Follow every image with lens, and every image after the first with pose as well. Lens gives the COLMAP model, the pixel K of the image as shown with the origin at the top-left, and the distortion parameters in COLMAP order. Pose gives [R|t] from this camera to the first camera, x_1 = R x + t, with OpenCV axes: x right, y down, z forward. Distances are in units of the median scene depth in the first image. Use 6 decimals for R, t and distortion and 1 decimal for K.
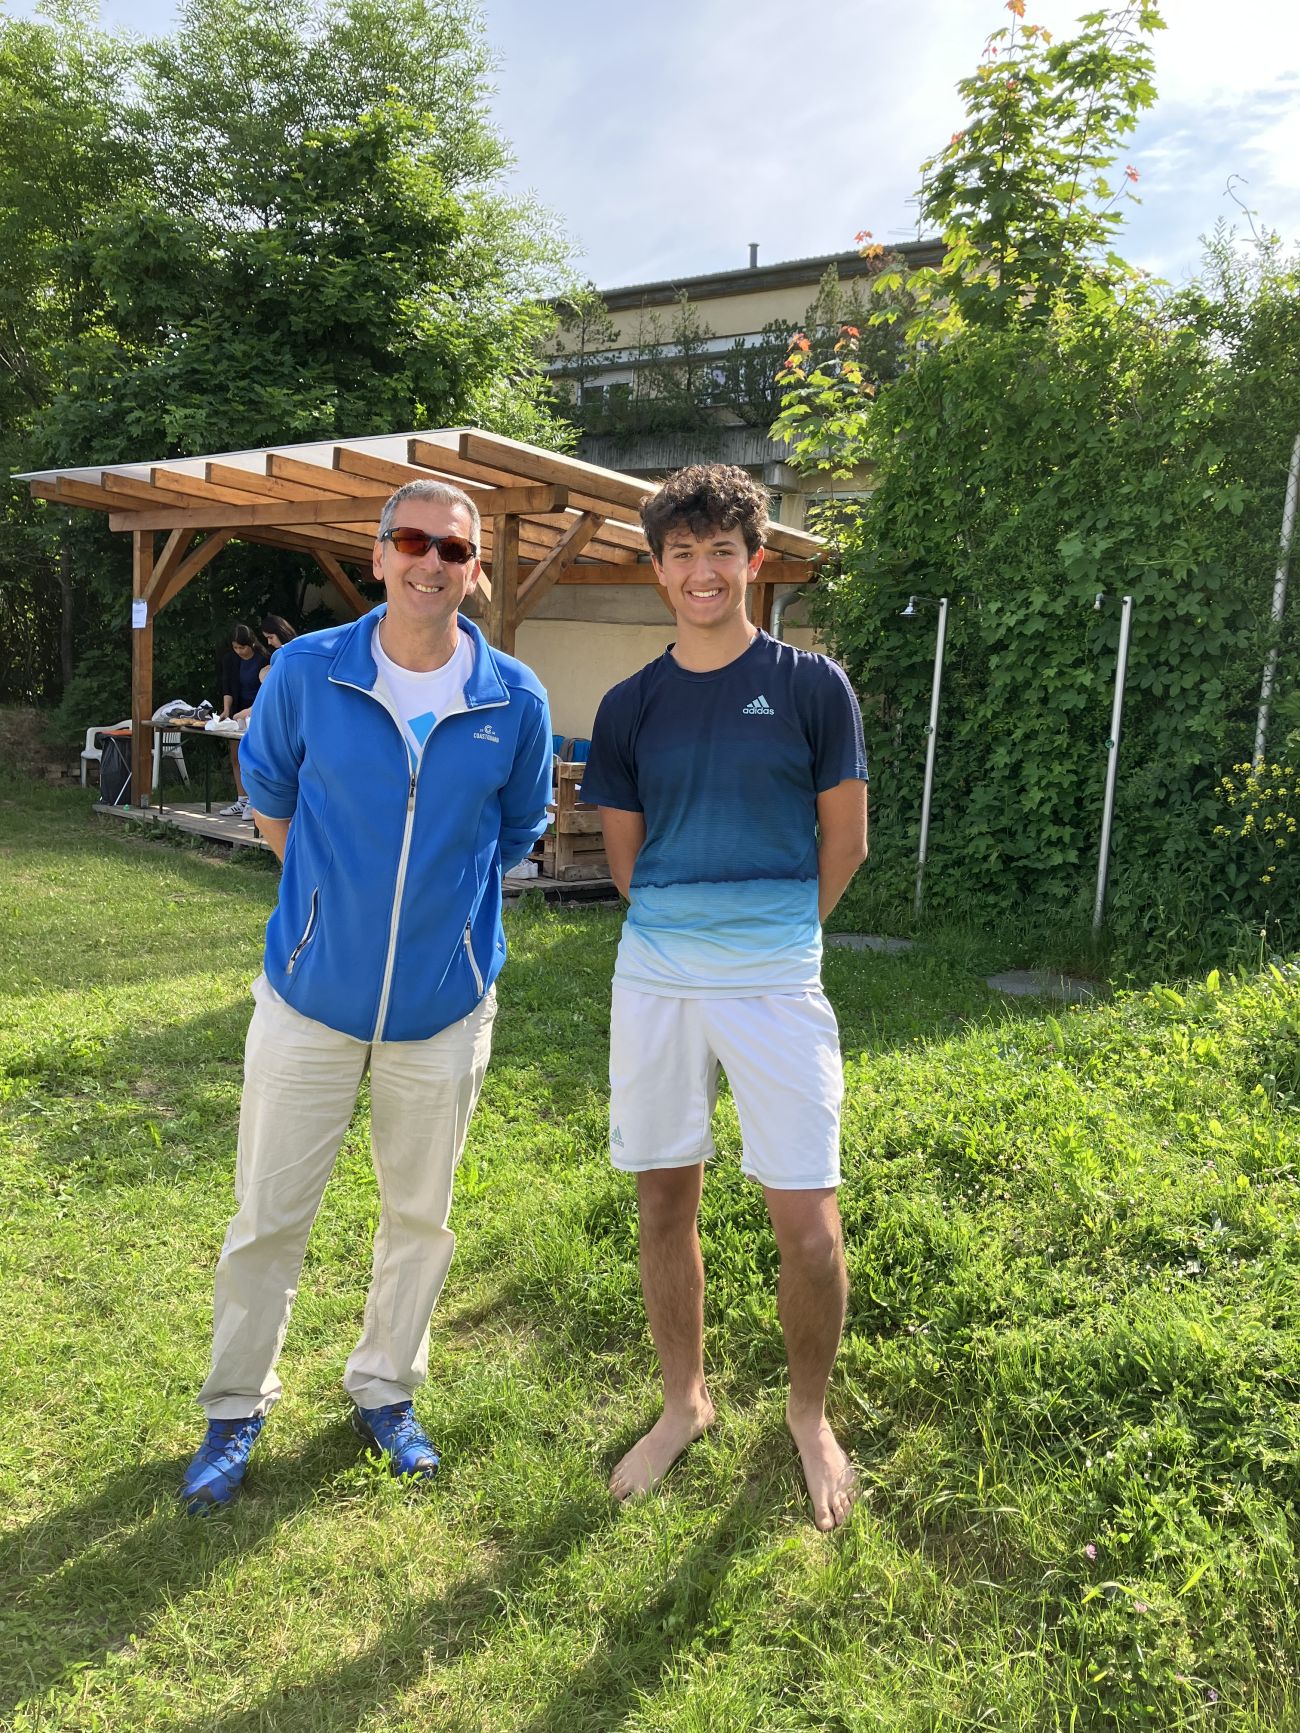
lens RADIAL K [[1415.7, 0, 650.0], [0, 1415.7, 866.5], [0, 0, 1]] dist [0.067358, -0.057886]
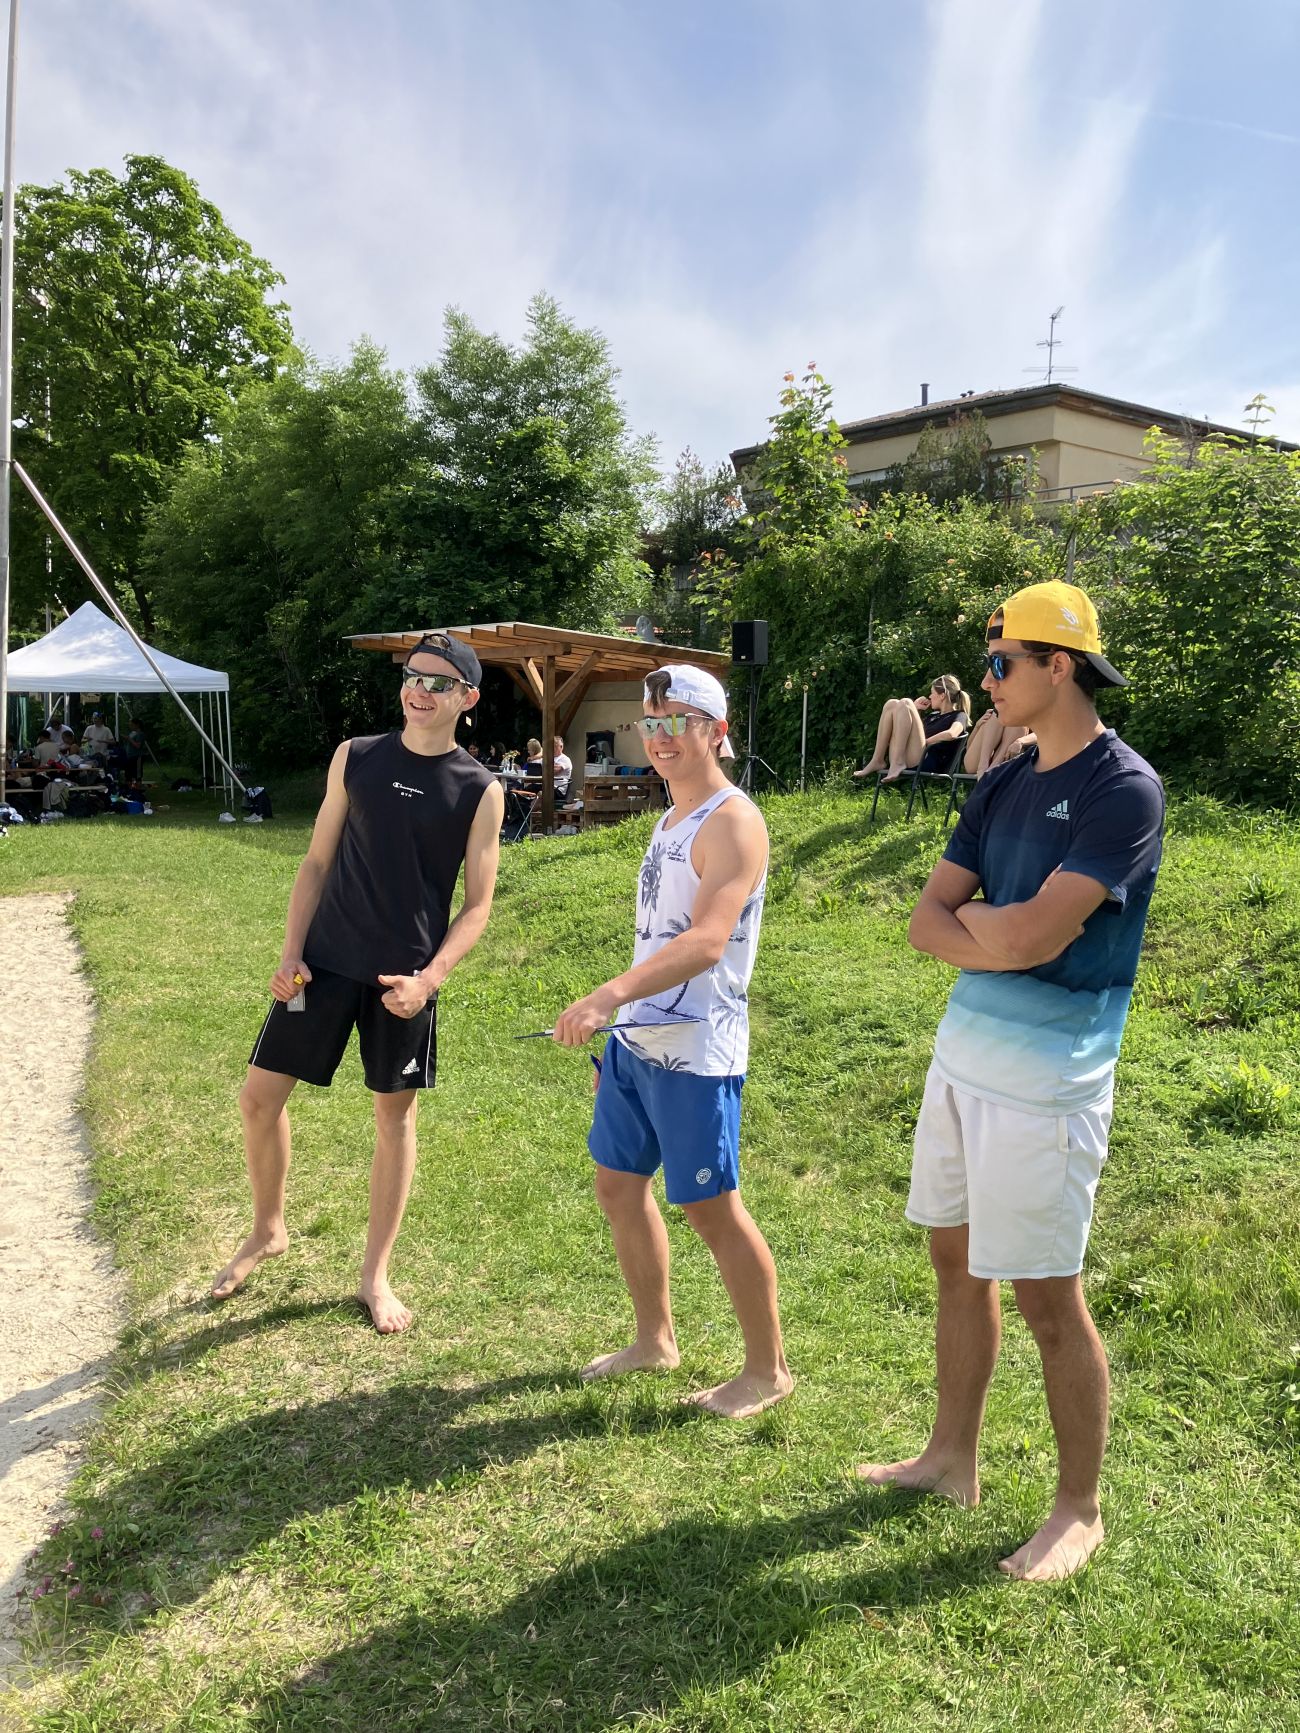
lens RADIAL K [[1415.7, 0, 650.0], [0, 1415.7, 866.5], [0, 0, 1]] dist [0.067358, -0.057886]
pose [[0.974337, -0.013048, -0.224716, 0.332828], [0.001592, 0.998693, -0.051086, 0.110870], [0.225089, 0.049417, 0.973084, -0.643419]]
